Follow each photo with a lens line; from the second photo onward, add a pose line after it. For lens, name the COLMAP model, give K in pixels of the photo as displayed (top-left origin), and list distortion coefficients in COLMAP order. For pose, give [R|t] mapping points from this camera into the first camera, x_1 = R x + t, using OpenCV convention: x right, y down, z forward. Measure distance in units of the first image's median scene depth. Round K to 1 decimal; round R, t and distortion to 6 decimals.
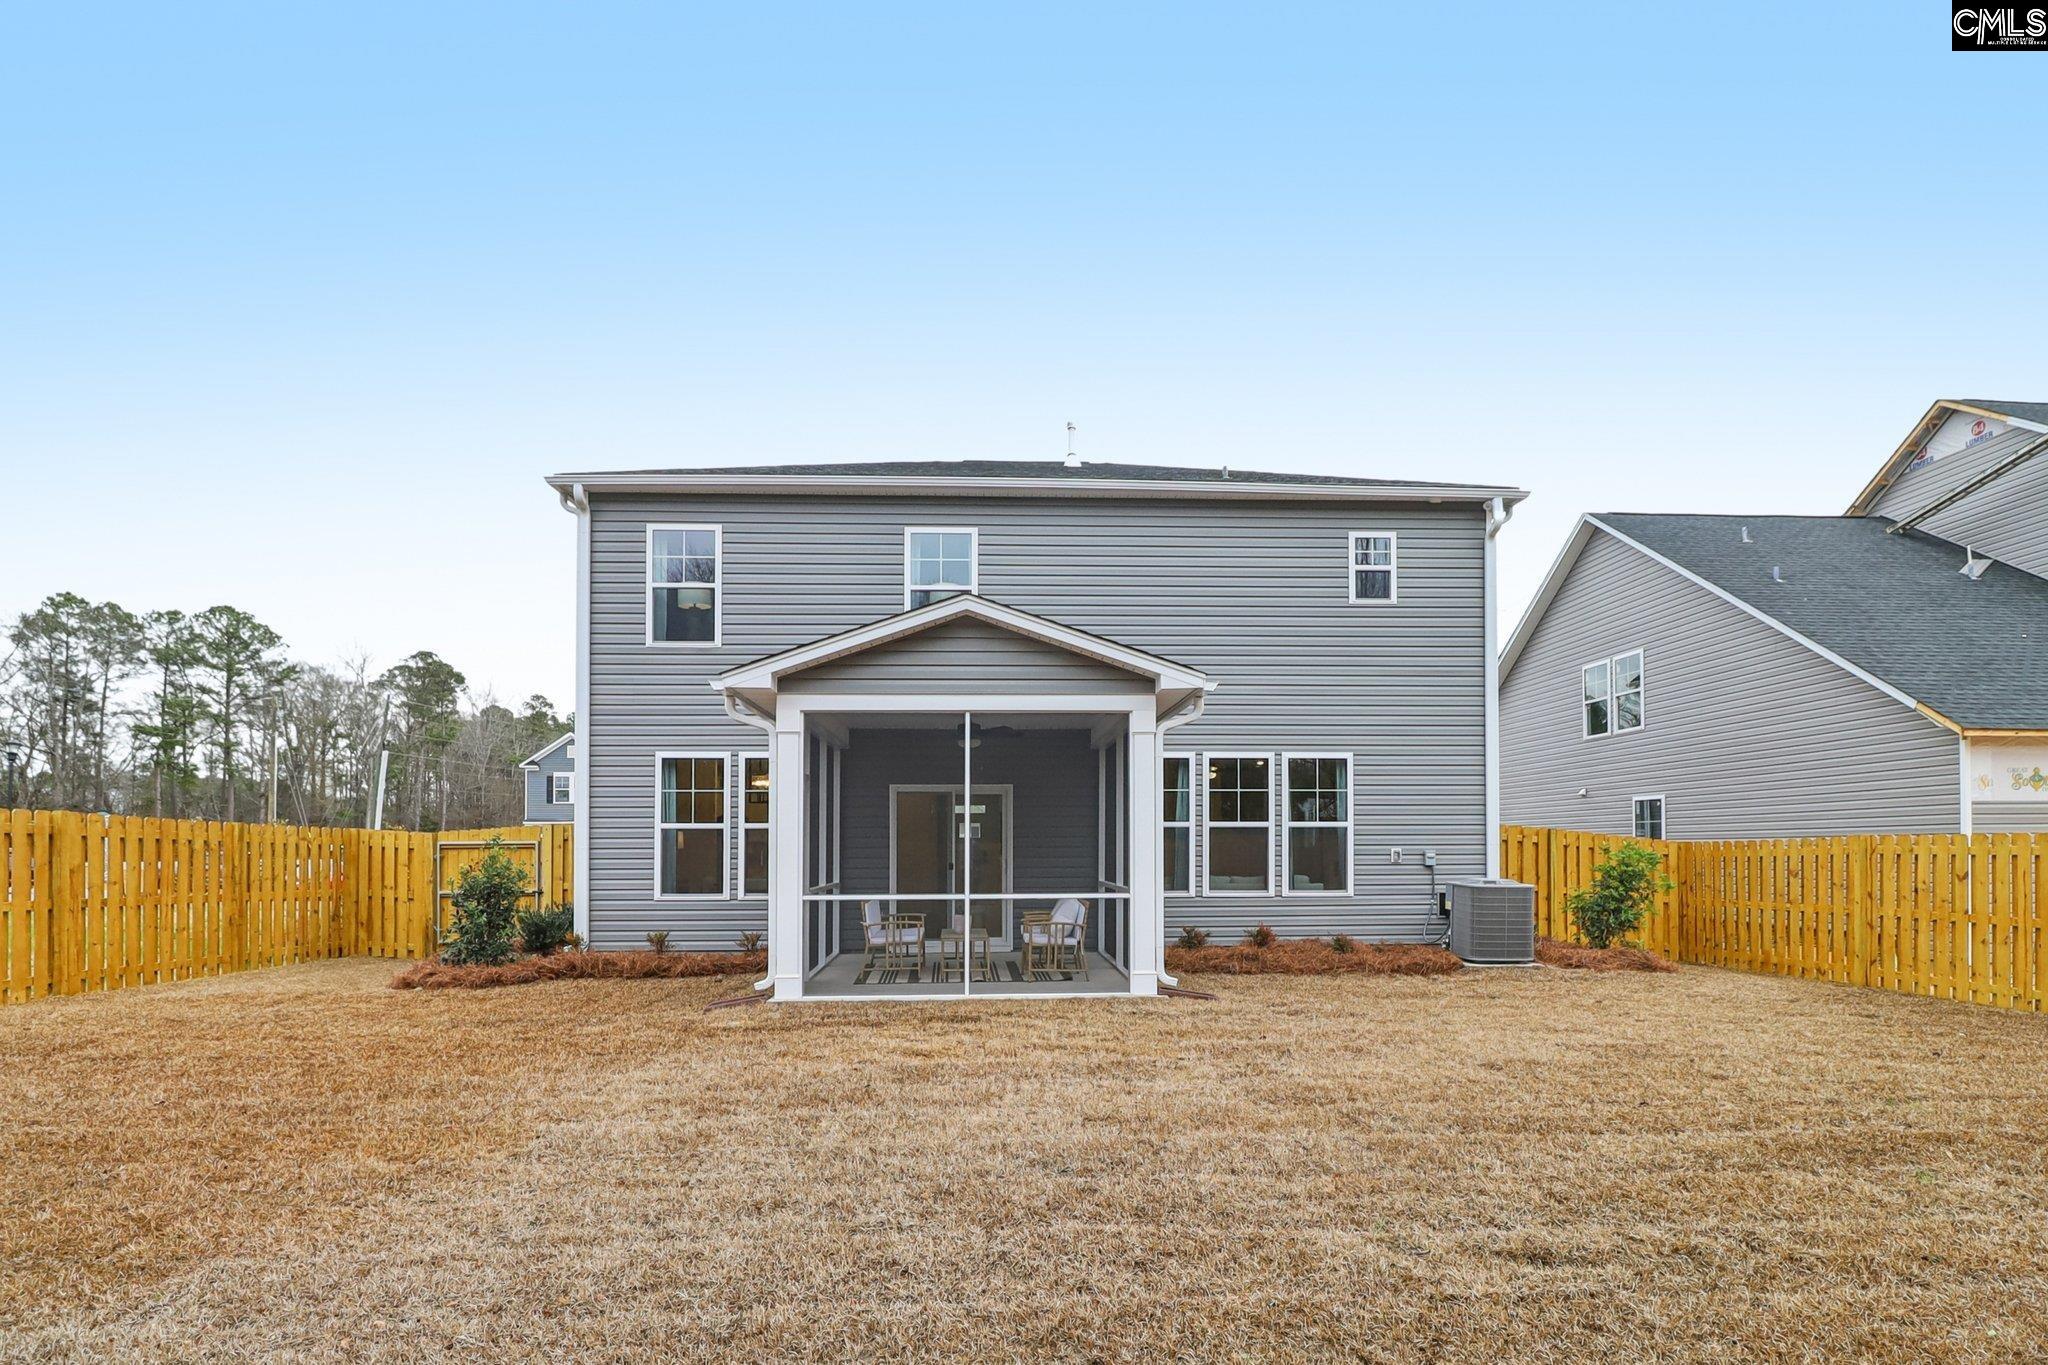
lens RADIAL K [[959.1, 0, 1036.5], [0, 959.1, 691.4], [0, 0, 1]] dist [0.000480, -0.005910]
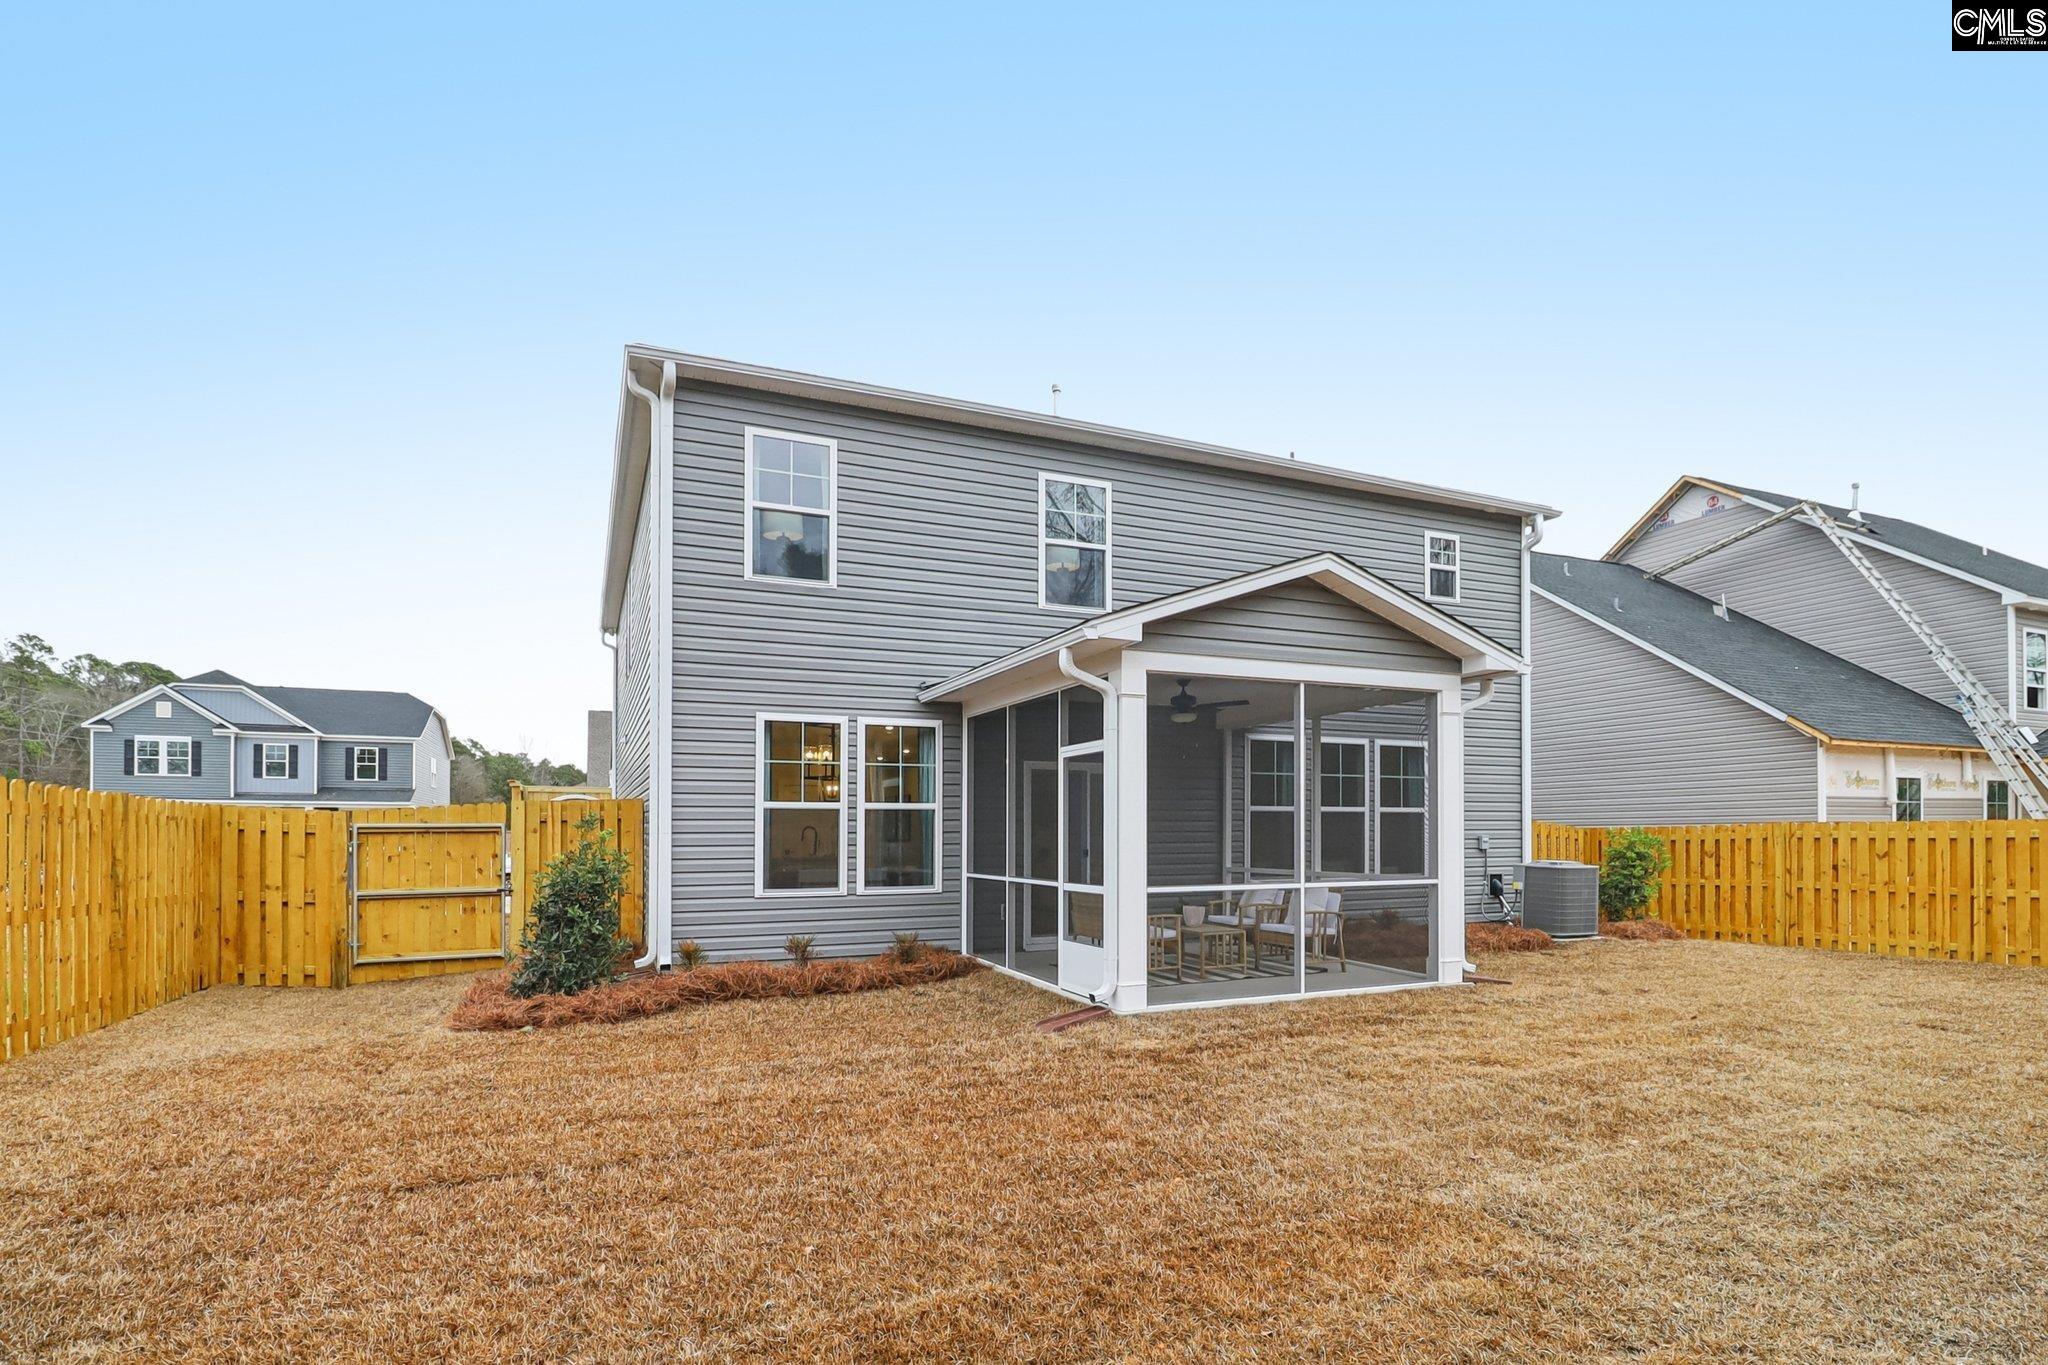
lens RADIAL K [[959.1, 0, 1026.8], [0, 959.1, 686.7], [0, 0, 1]] dist [0.000480, -0.005910]
pose [[0.940588, 0.051505, 0.335620, -0.441340], [-0.054955, 0.998489, 0.000783, 0.027641], [-0.335072, -0.019180, 0.941997, 0.165241]]
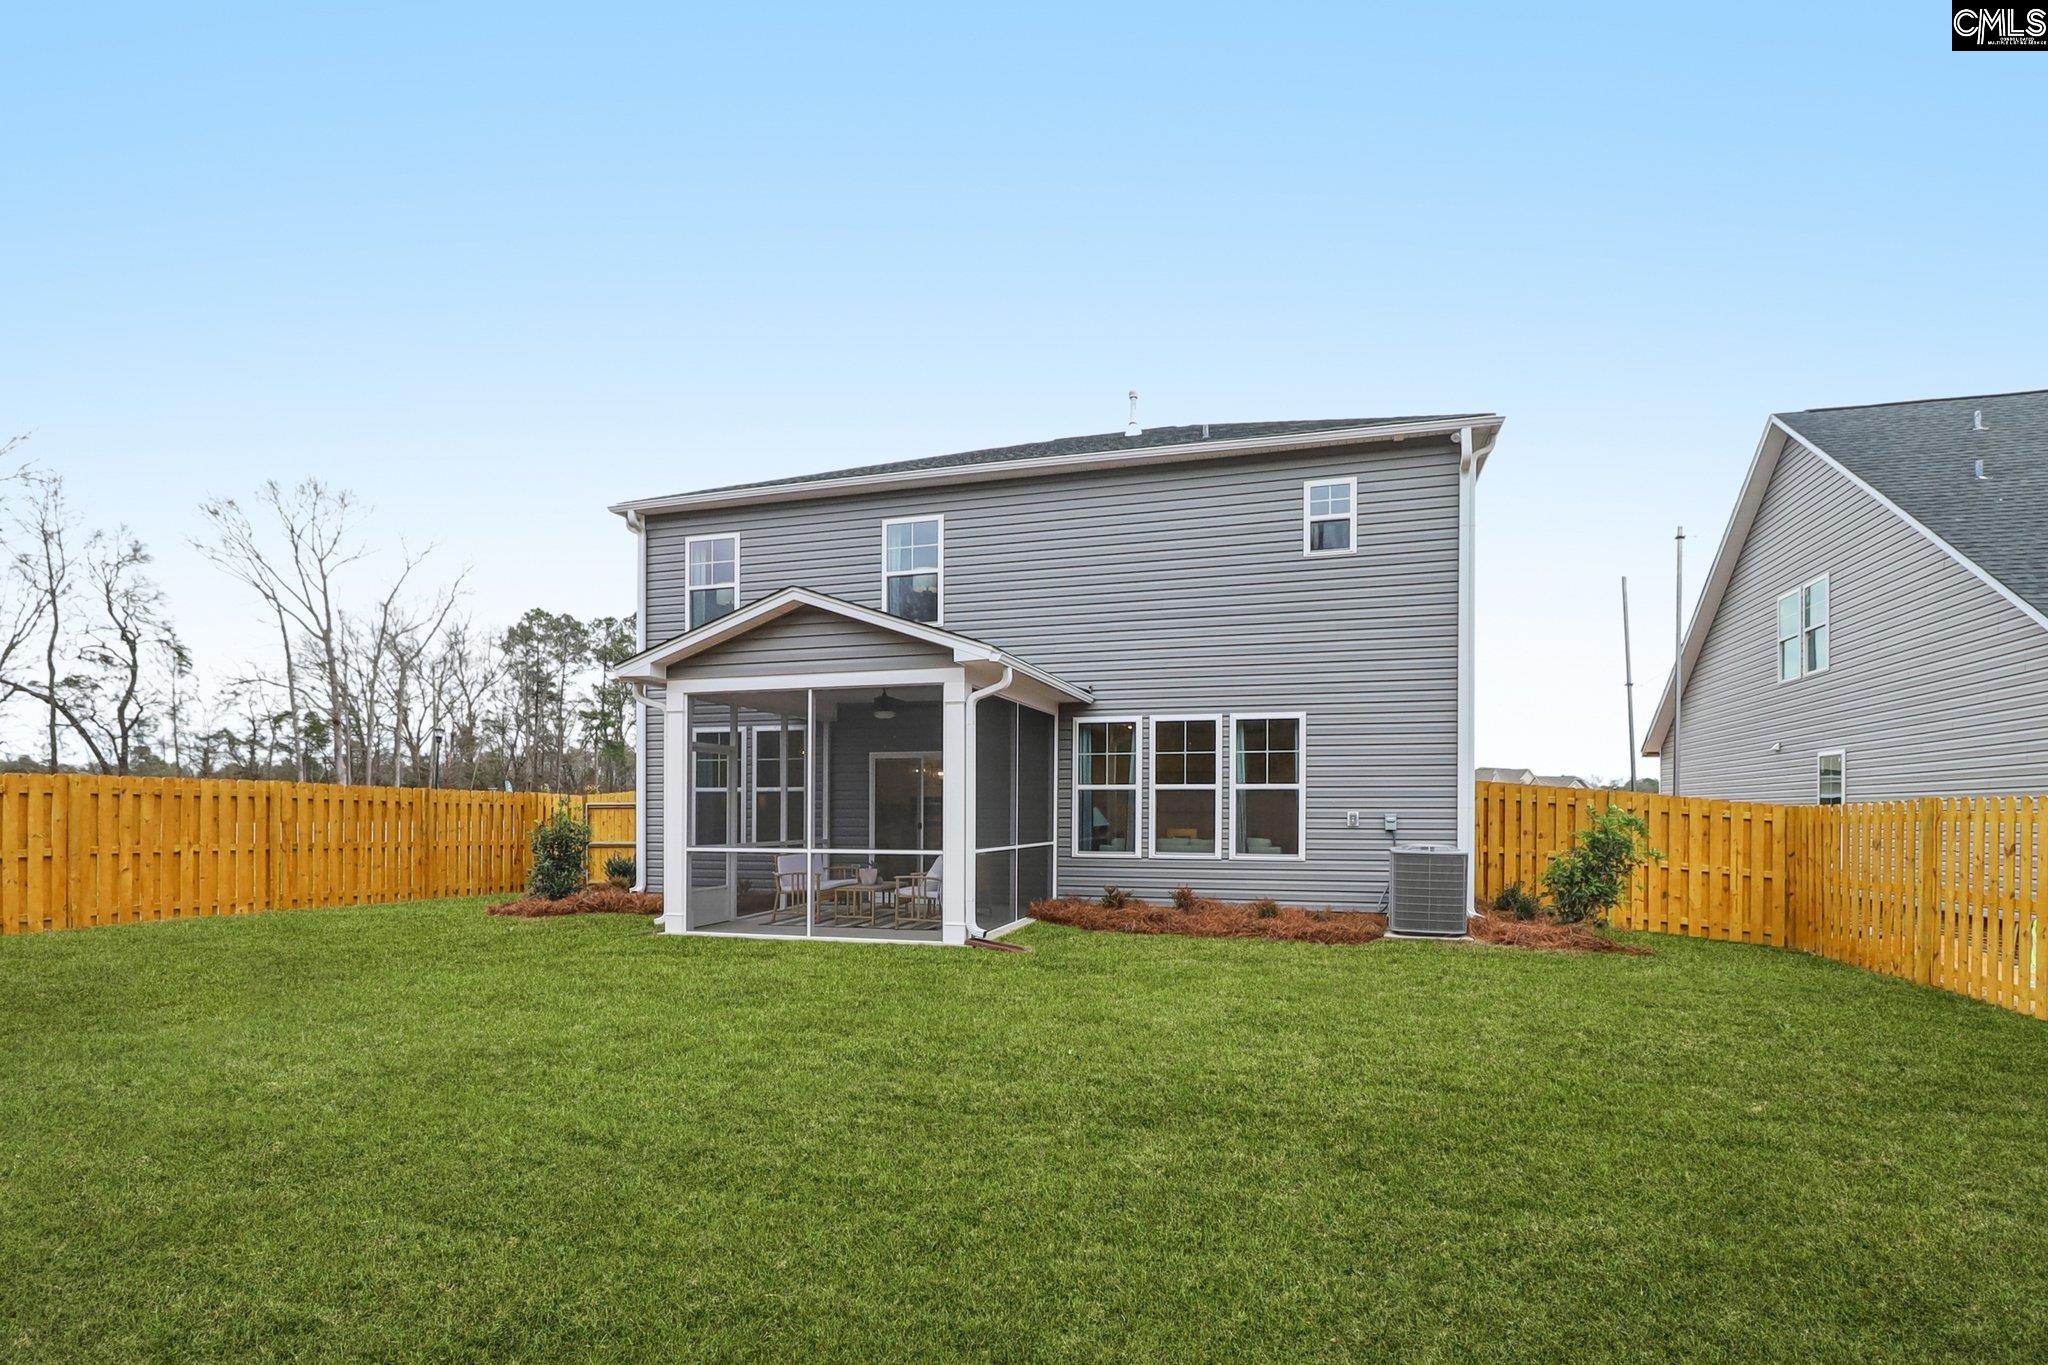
lens RADIAL K [[959.1, 0, 1055.4], [0, 959.1, 663.6], [0, 0, 1]] dist [0.000480, -0.005910]
pose [[0.948273, -0.043602, -0.314448, 0.400994], [0.046434, 0.998920, 0.001518, 0.002262], [0.314043, -0.016041, 0.949273, 0.008397]]
